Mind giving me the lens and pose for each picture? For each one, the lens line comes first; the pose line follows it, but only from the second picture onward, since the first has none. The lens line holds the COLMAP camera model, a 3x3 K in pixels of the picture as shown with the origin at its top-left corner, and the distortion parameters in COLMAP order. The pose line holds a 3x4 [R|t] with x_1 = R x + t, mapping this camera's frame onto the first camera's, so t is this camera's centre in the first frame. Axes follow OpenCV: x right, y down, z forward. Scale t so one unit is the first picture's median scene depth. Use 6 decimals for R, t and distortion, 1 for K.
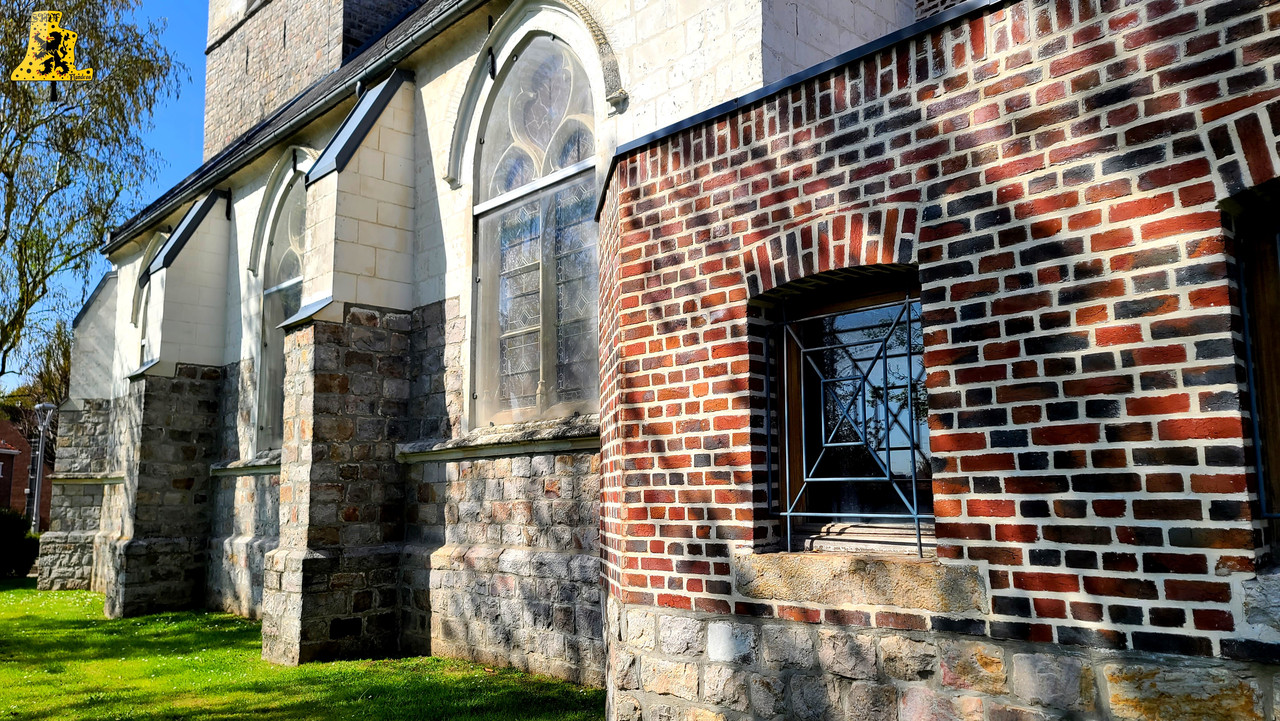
lens RADIAL K [[940.9, 0, 636.1], [0, 940.9, 361.4], [0, 0, 1]] dist [0.050636, -0.024404]
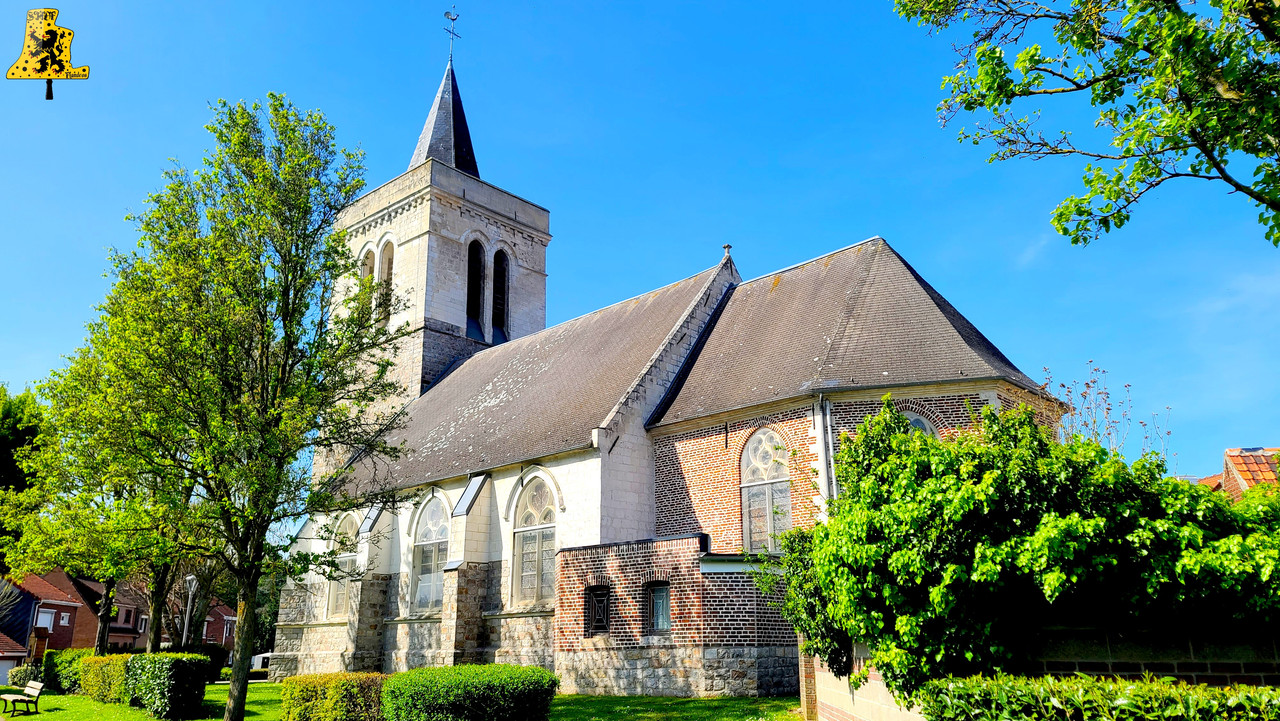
lens RADIAL K [[940.9, 0, 648.3], [0, 940.9, 359.7], [0, 0, 1]] dist [0.050636, -0.024404]
pose [[0.998189, 0.019888, 0.056768, 0.069963], [-0.011023, 0.988258, -0.152396, -0.239682], [-0.059132, 0.151494, 0.986688, -1.992852]]
